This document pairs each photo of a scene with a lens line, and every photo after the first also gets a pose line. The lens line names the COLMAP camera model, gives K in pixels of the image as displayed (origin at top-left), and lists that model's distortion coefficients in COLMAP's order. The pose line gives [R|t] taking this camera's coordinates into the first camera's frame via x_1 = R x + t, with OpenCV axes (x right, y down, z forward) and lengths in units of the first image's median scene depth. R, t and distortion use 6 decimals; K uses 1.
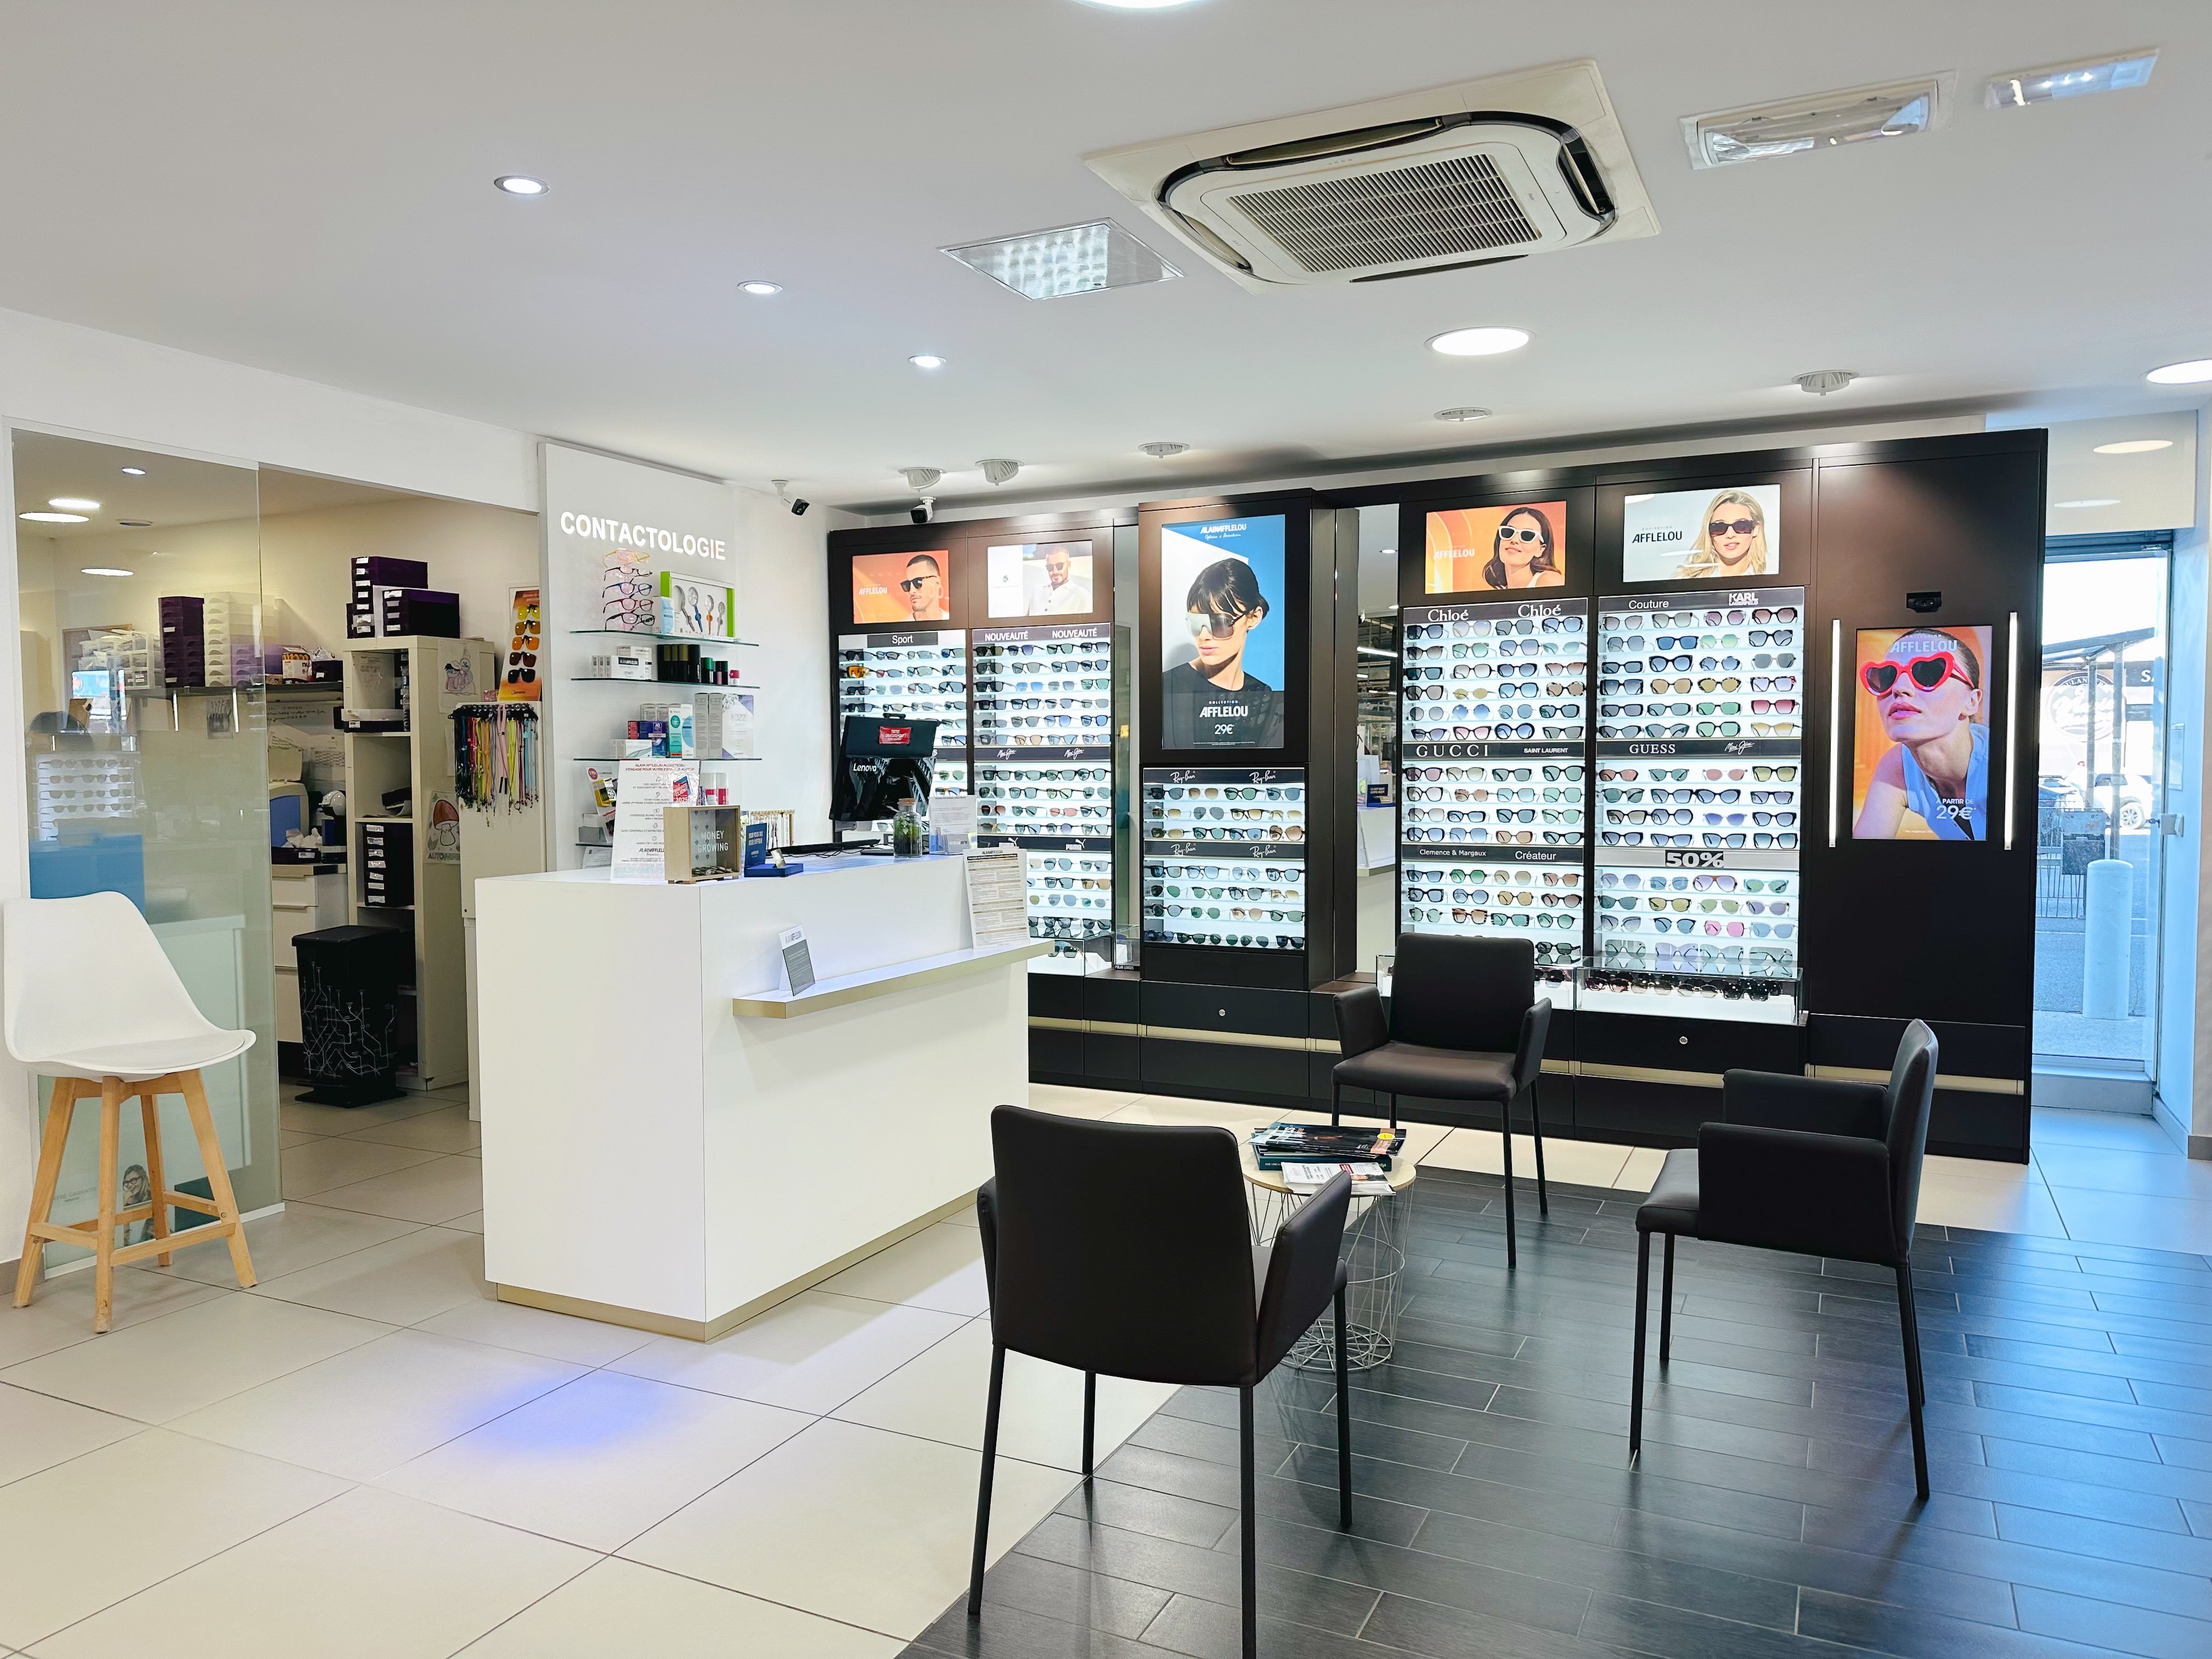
lens RADIAL K [[1563.9, 0, 1096.9], [0, 1563.9, 836.8], [0, 0, 1]] dist [0.168892, -0.364975]
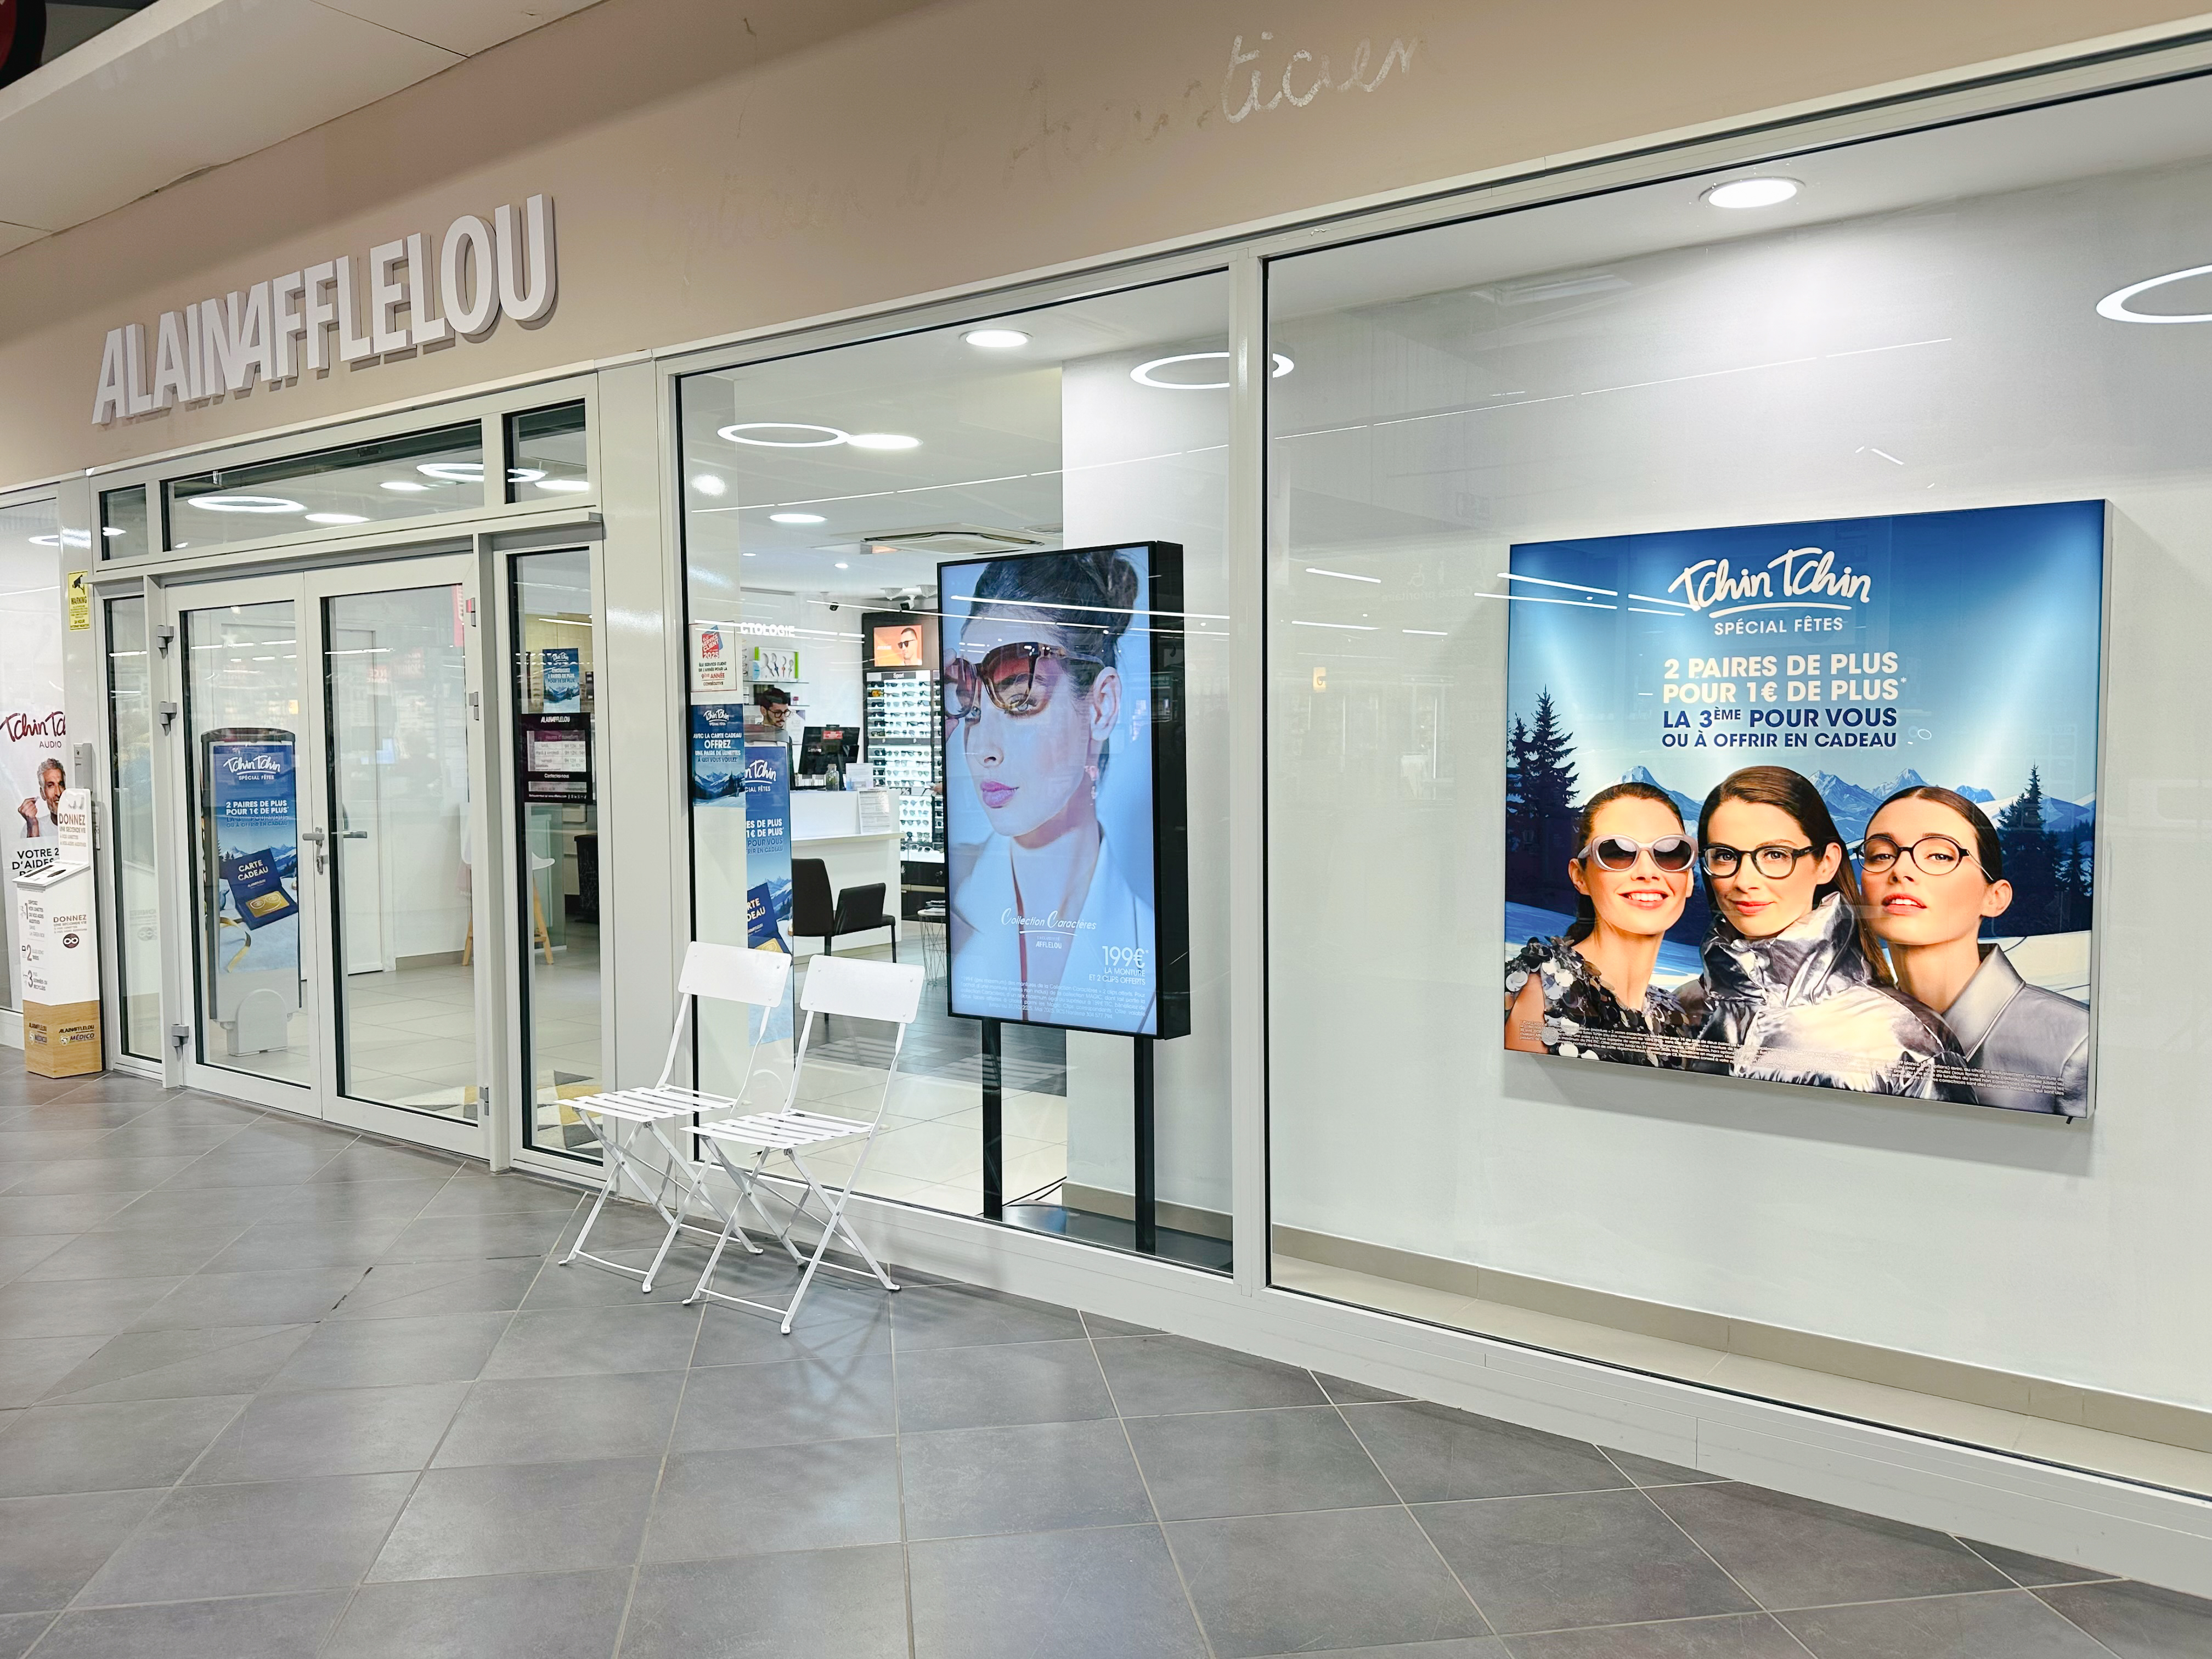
lens RADIAL K [[1650.3, 0, 1106.0], [0, 1650.3, 829.5], [0, 0, 1]] dist [0.009225, -0.002414]
pose [[0.986000, 0.012044, -0.166311, 0.478919], [-0.010854, 0.999909, 0.008060, 0.032421], [0.166393, -0.006142, 0.986040, -0.896738]]
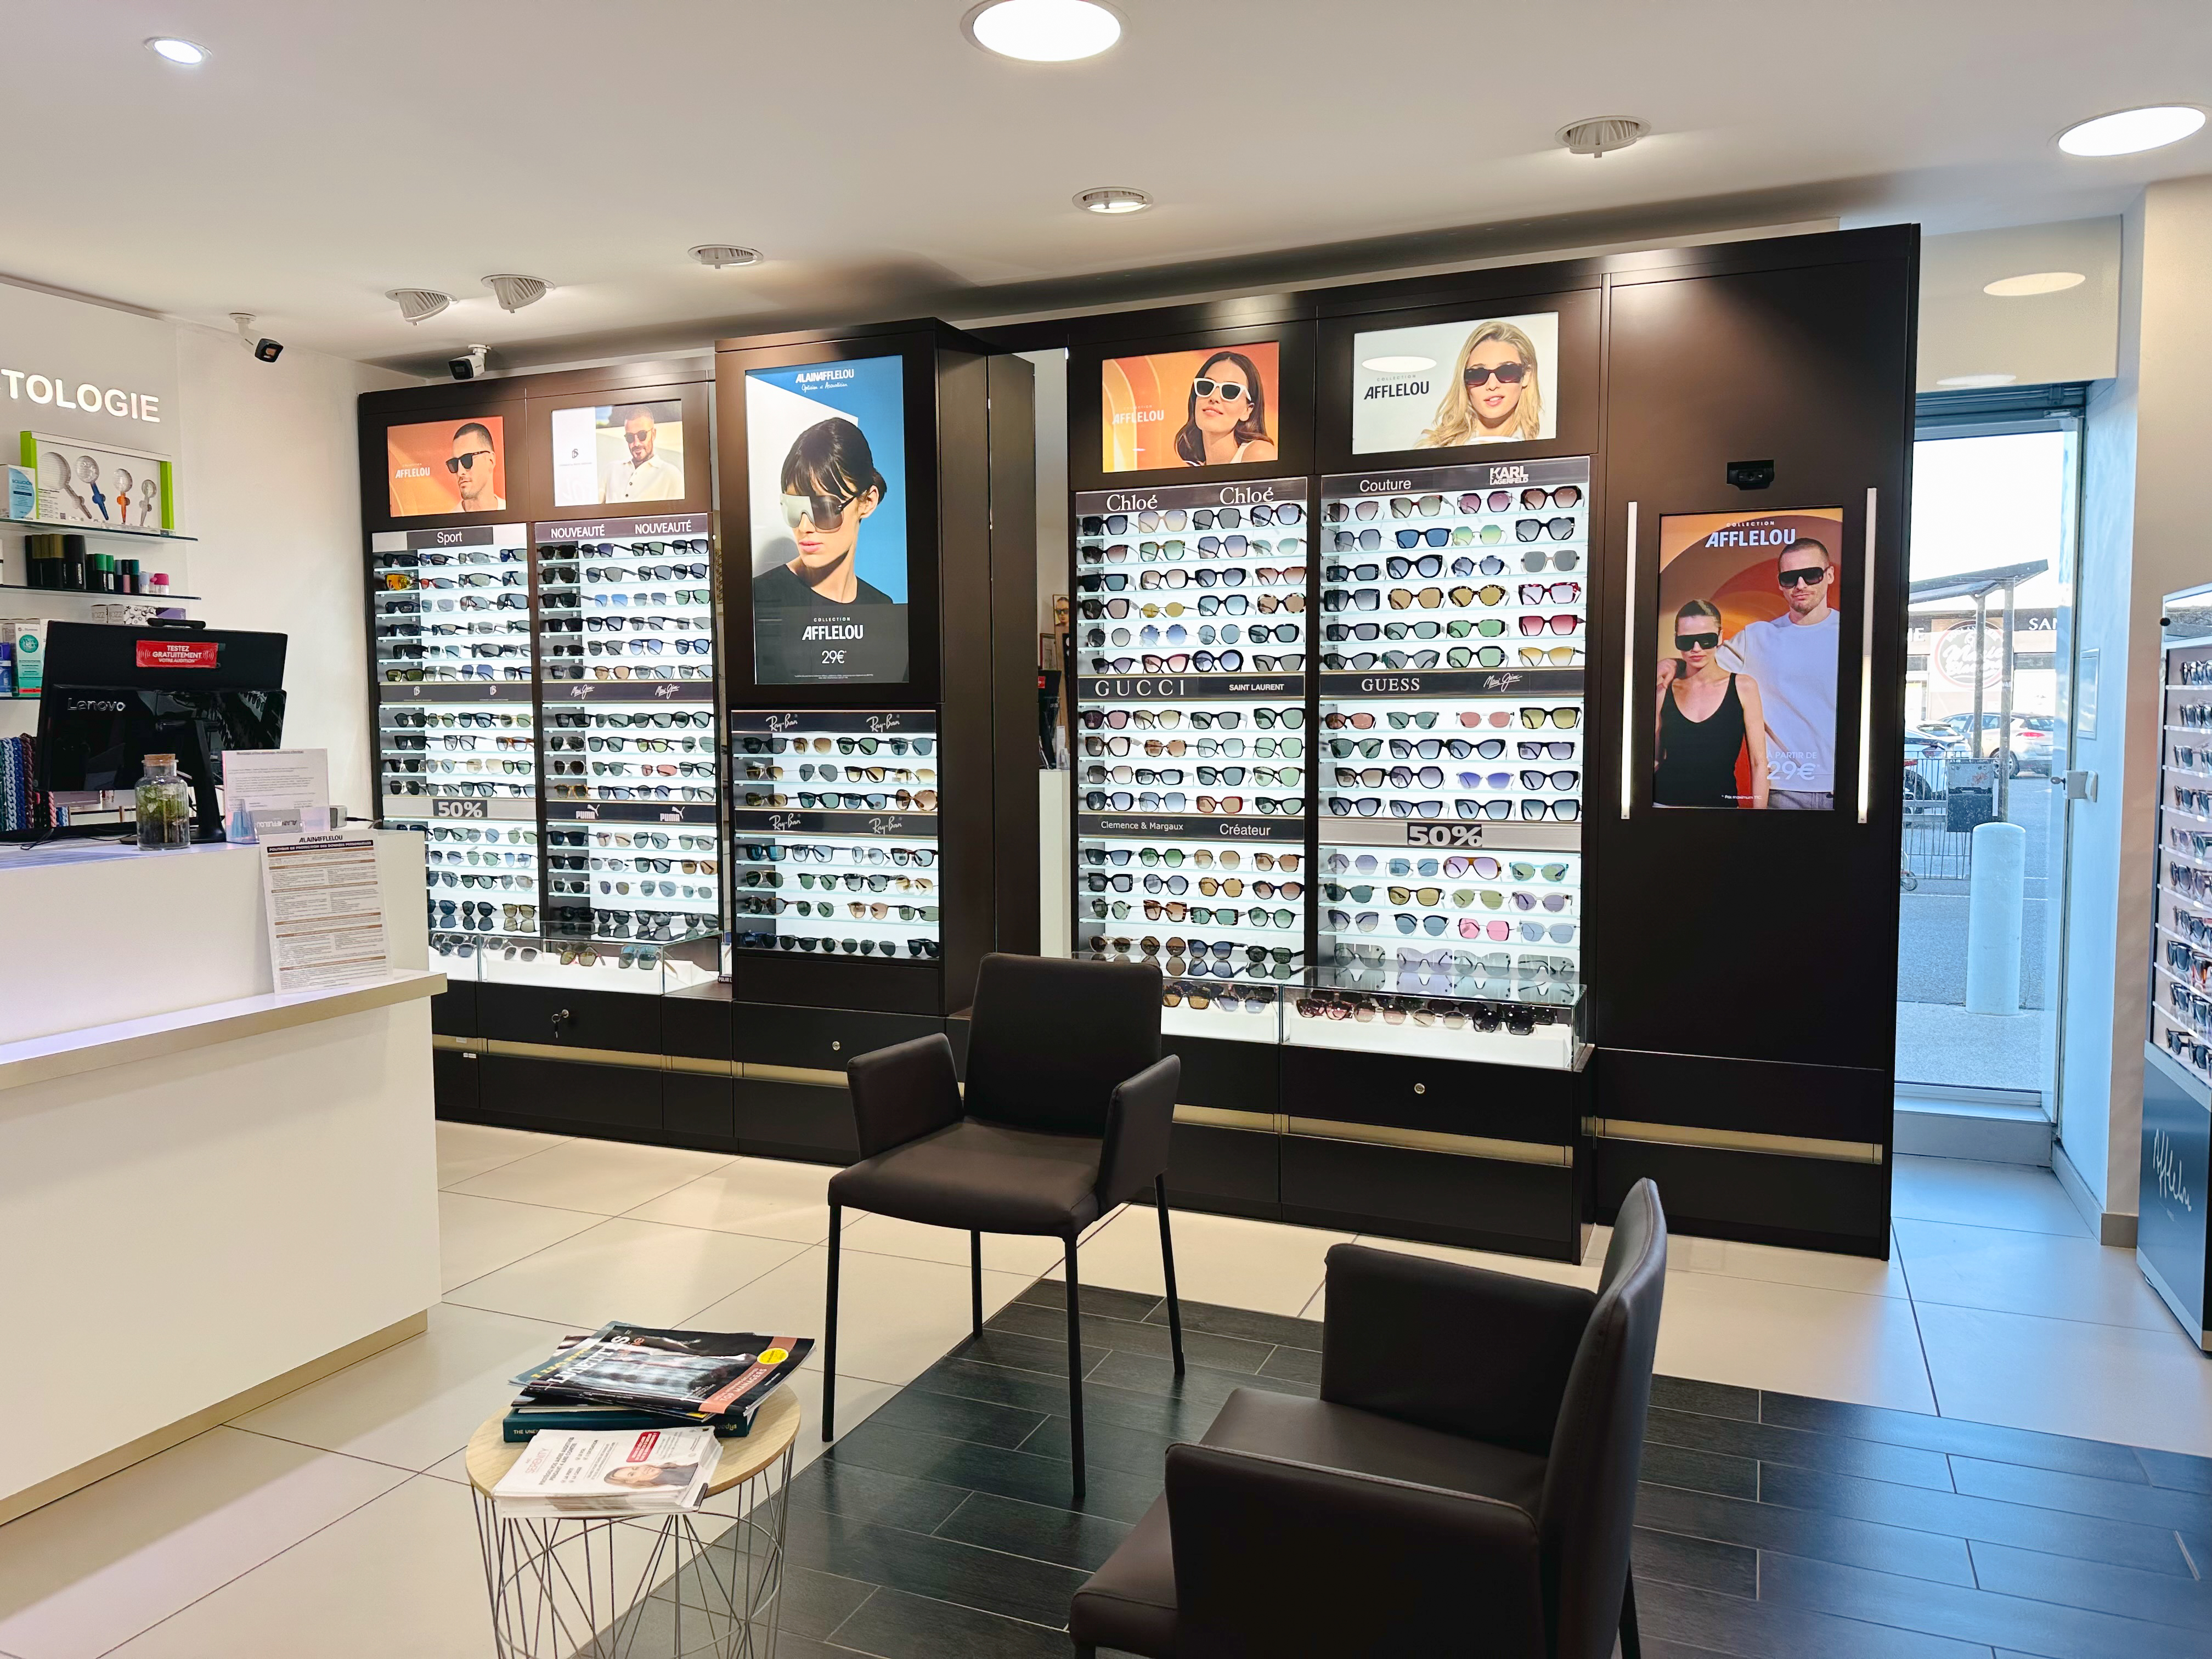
lens RADIAL K [[1541.8, 0, 1118.5], [0, 1541.8, 822.8], [0, 0, 1]] dist [0.158903, -0.285153]
pose [[0.997967, -0.004721, 0.063552, 0.168425], [0.003292, 0.999740, 0.022573, -0.007690], [-0.063642, -0.022318, 0.997723, 0.275904]]
